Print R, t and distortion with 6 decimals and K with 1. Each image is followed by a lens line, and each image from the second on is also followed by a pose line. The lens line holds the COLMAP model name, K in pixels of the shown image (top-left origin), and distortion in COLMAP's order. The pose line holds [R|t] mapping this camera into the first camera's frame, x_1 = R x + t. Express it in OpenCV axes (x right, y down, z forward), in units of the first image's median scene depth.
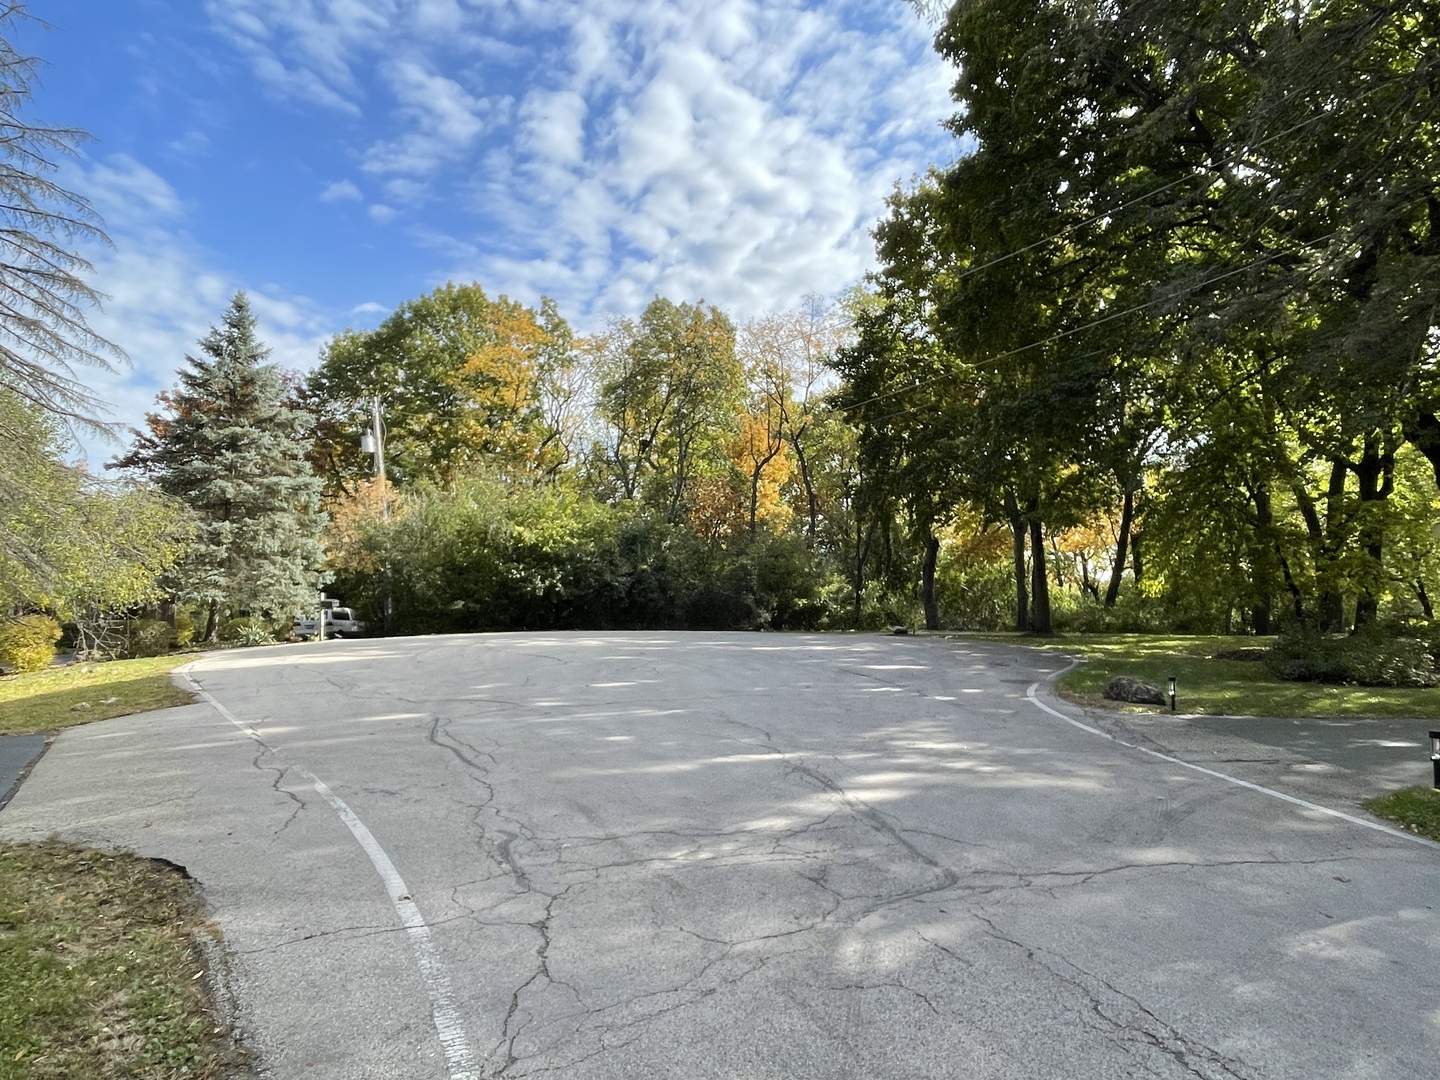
lens RADIAL K [[906.5, 0, 712.3], [0, 906.5, 540.7], [0, 0, 1]] dist [0.005168, 0.012224]
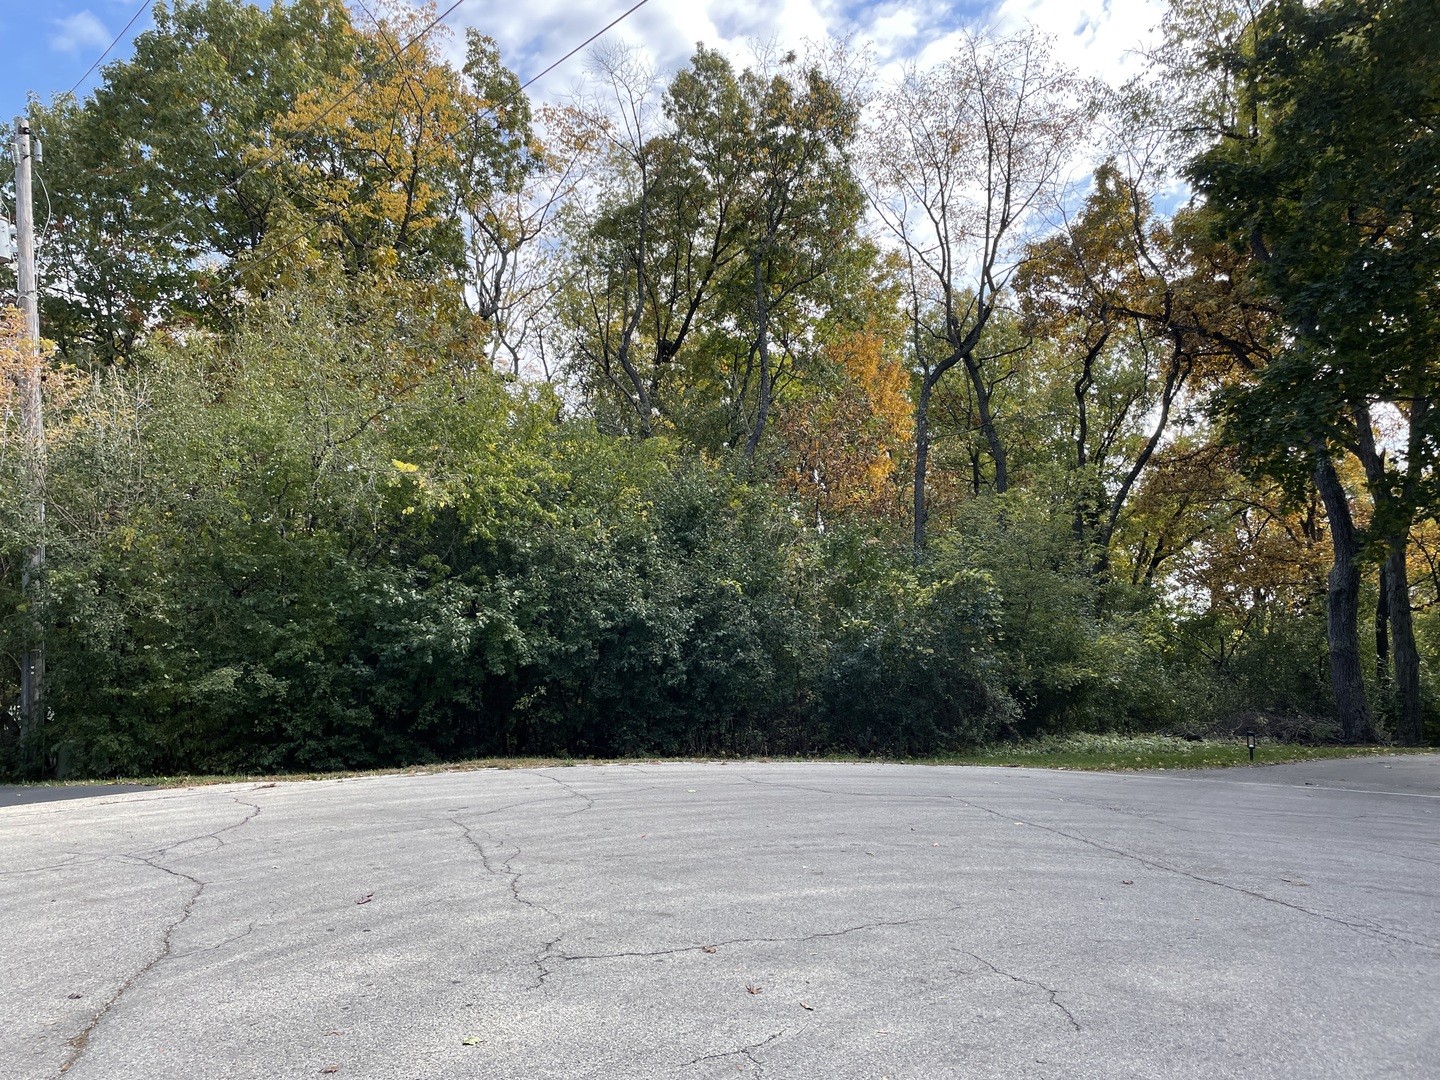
lens RADIAL K [[1096.3, 0, 706.5], [0, 1096.3, 544.5], [0, 0, 1]] dist [0.069266, -0.055474]
pose [[0.998882, 0.020355, 0.042674, -0.083440], [-0.019749, 0.999699, -0.014578, 0.015386], [-0.042958, 0.013719, 0.998983, 0.416246]]
